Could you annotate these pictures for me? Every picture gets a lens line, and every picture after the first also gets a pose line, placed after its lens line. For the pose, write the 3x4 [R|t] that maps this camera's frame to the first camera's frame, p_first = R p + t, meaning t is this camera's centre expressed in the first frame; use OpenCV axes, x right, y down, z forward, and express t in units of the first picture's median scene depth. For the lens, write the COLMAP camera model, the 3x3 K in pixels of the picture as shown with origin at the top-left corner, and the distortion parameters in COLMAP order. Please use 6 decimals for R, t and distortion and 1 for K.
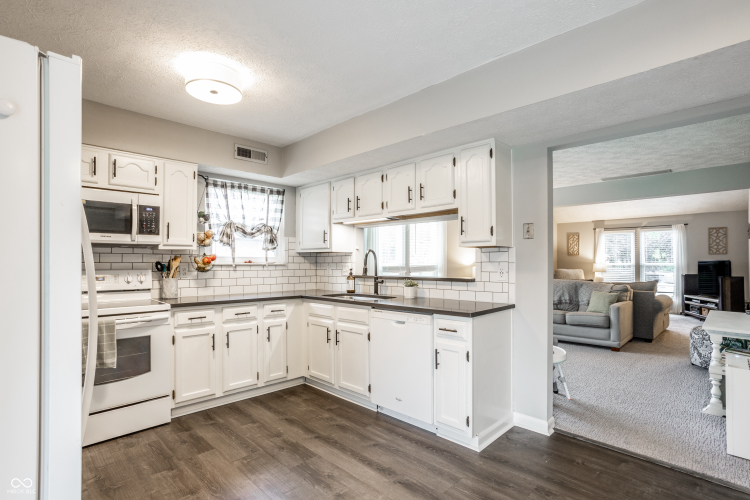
lens RADIAL K [[368.5, 0, 376.0], [0, 368.5, 257.4], [0, 0, 1]] dist [-0.057227, 0.029433]
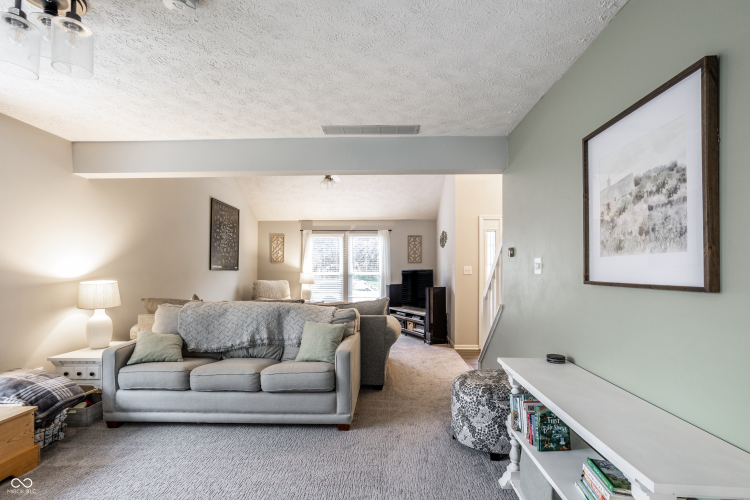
lens RADIAL K [[375.7, 0, 381.6], [0, 375.7, 264.7], [0, 0, 1]] dist [-0.056405, 0.033280]
pose [[0.719879, 0.009968, 0.694028, 0.199510], [-0.008084, 0.999949, -0.005977, 0.003021], [-0.694053, -0.001307, 0.719923, 0.359277]]
